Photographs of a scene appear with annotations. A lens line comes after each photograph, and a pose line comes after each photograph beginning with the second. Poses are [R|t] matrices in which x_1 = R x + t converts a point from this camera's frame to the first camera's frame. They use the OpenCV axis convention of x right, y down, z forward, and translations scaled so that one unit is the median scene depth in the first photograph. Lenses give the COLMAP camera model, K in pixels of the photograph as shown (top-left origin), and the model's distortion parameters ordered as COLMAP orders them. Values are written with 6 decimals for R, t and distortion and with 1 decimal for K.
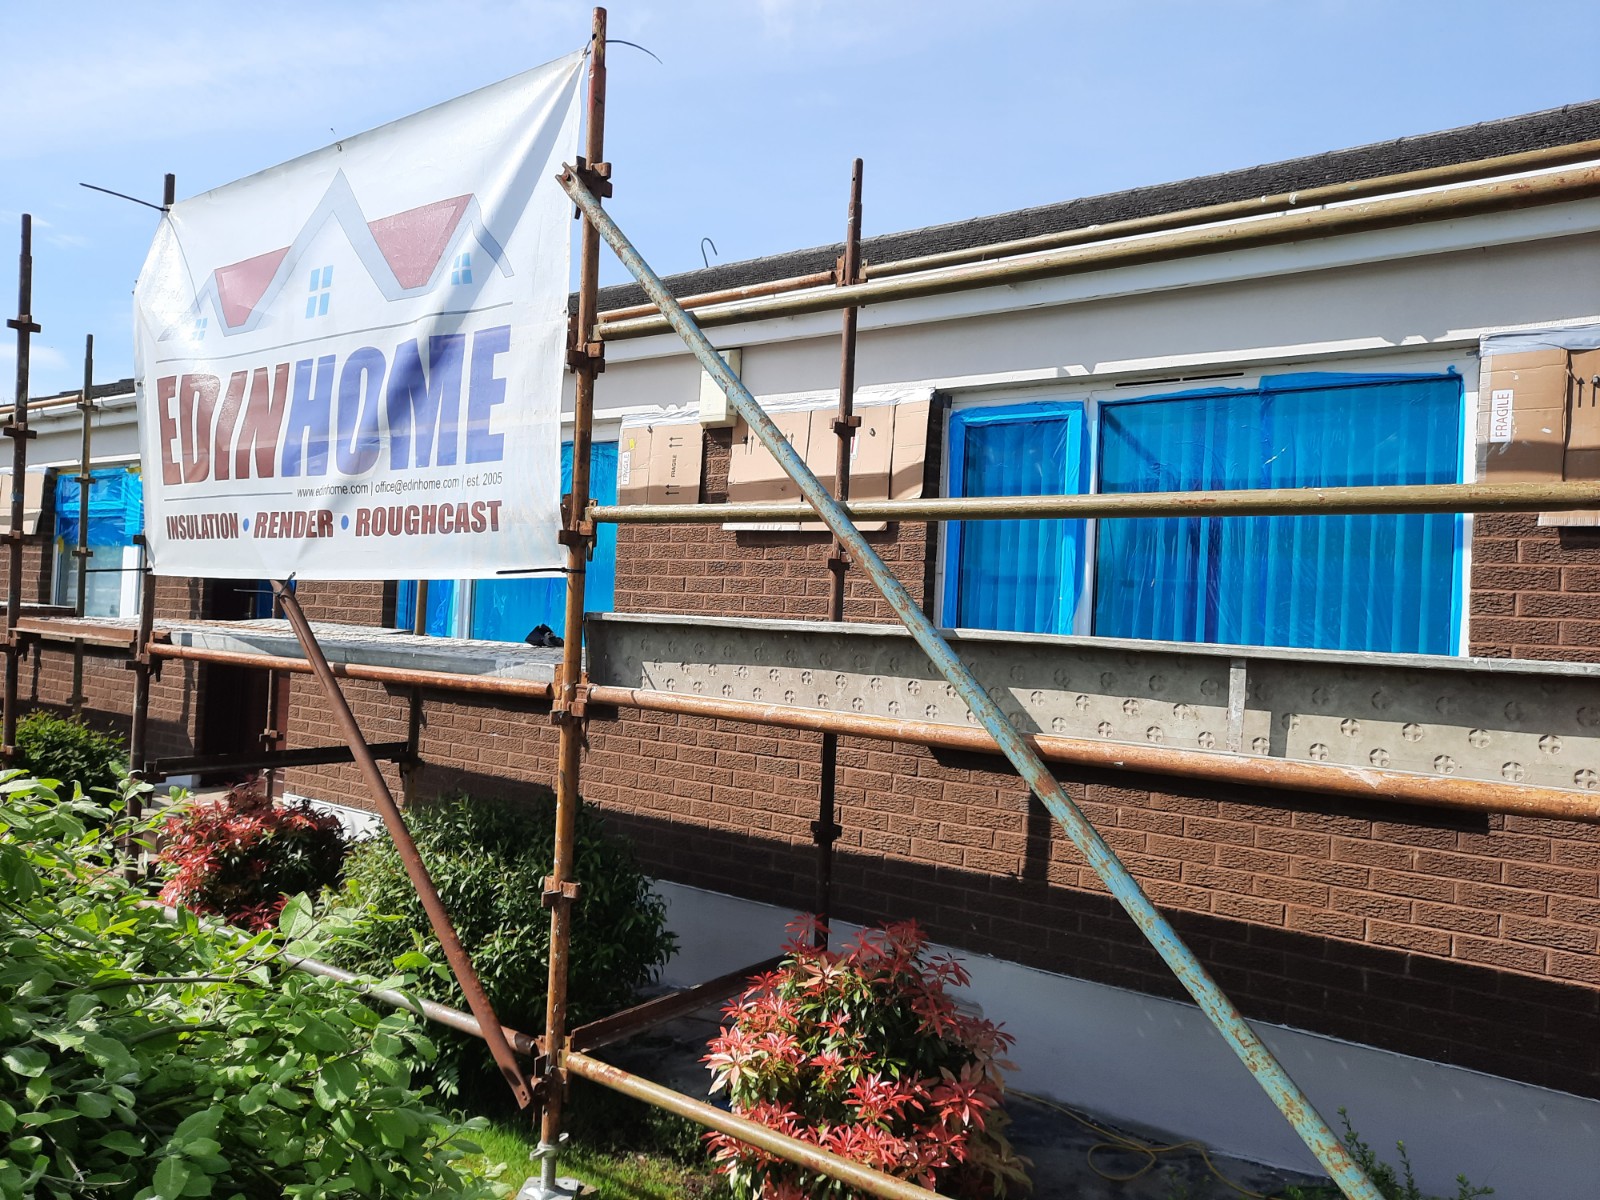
lens RADIAL K [[1150.2, 0, 791.6], [0, 1150.2, 604.2], [0, 0, 1]] dist [0.037965, -0.038961]
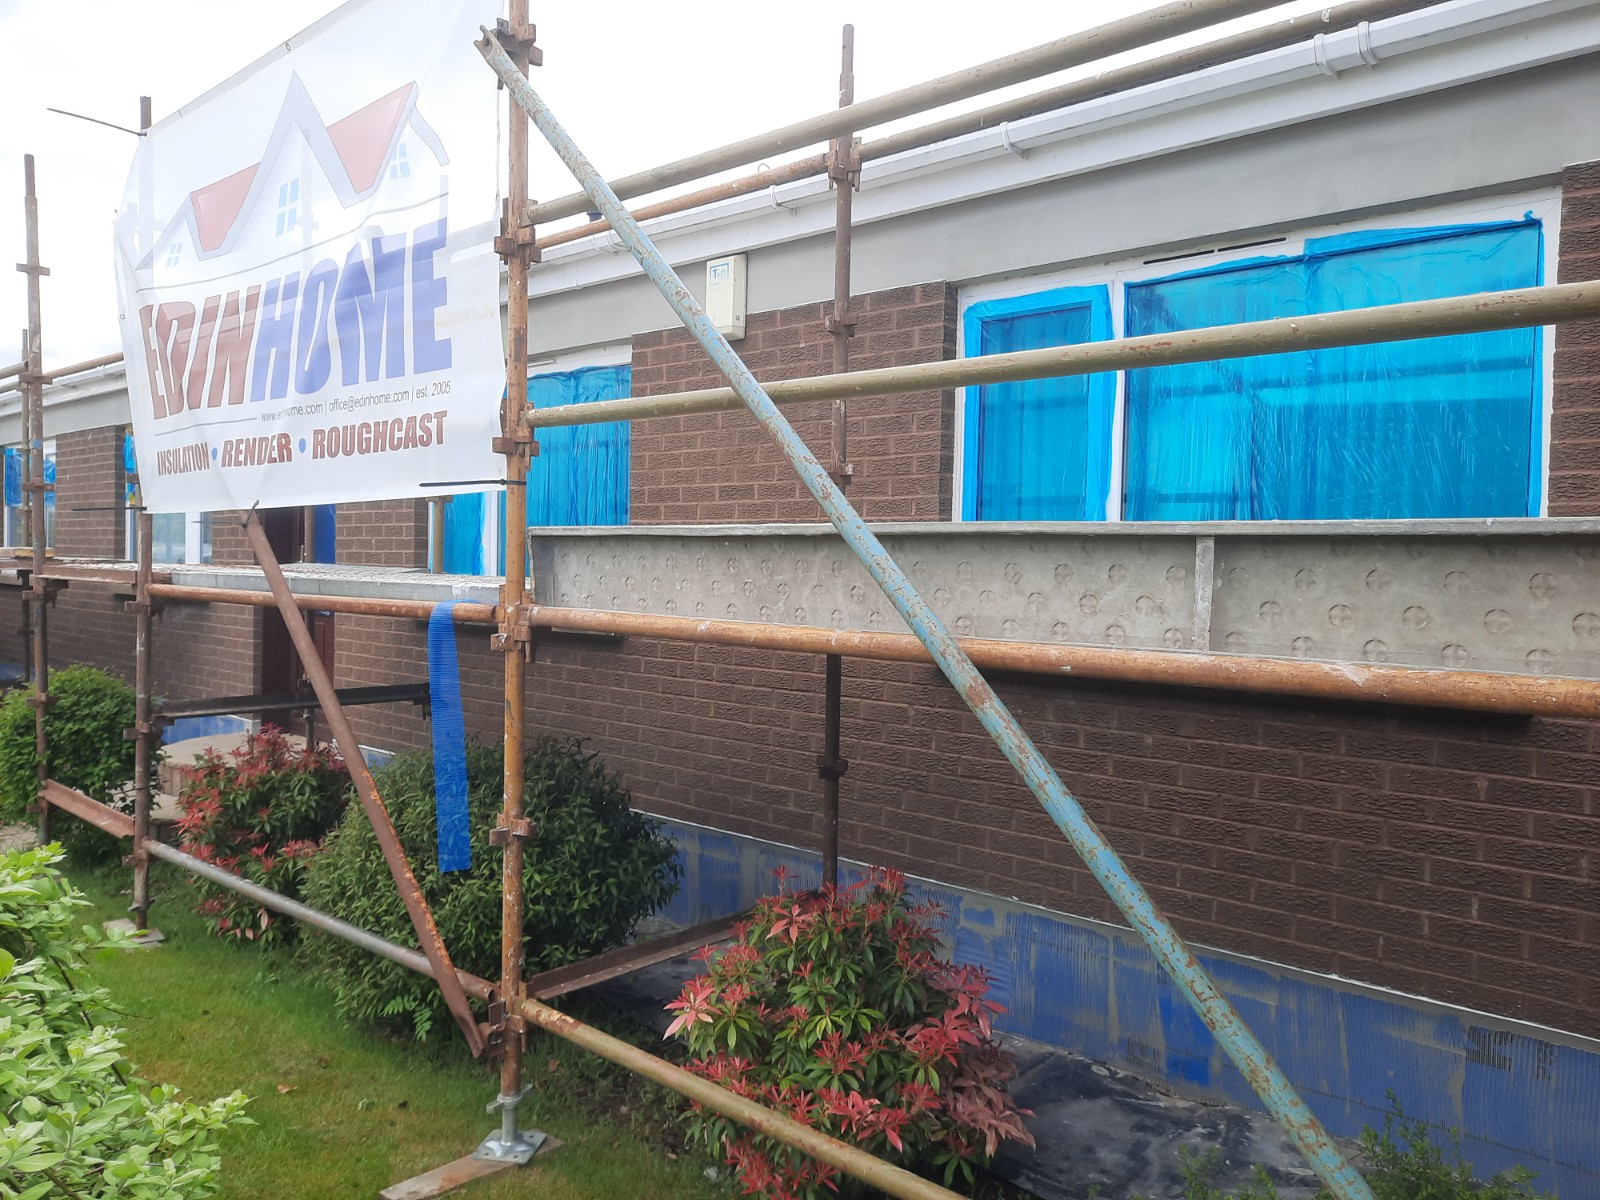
lens RADIAL K [[1150.2, 0, 798.3], [0, 1150.2, 602.1], [0, 0, 1]] dist [0.037965, -0.038961]
pose [[0.995543, -0.022995, -0.091465, 0.117519], [0.026602, 0.998908, 0.038419, 0.036903], [0.090481, -0.040681, 0.995067, 0.103297]]
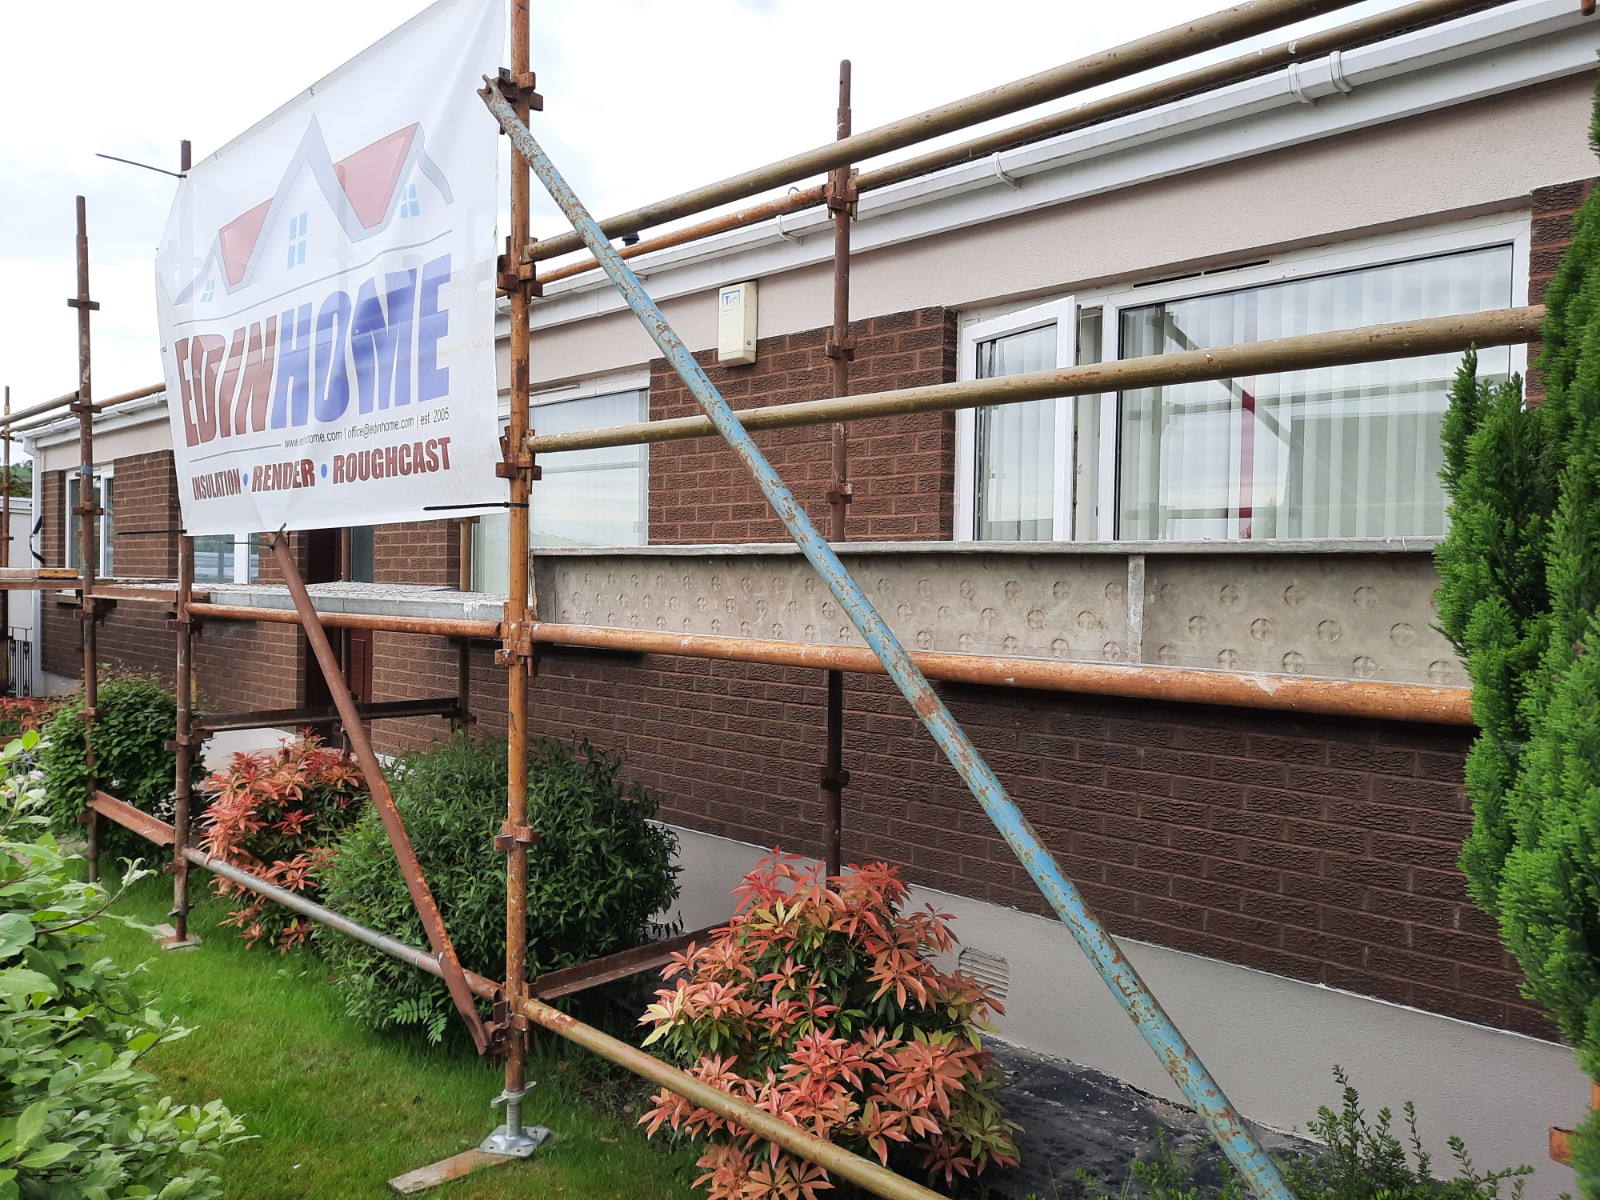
lens RADIAL K [[1150.2, 0, 802.6], [0, 1150.2, 603.1], [0, 0, 1]] dist [0.037965, -0.038961]
pose [[0.991071, -0.028225, -0.130311, 0.170630], [0.031684, 0.999196, 0.024548, 0.036723], [0.129514, -0.028457, 0.991169, 0.072588]]
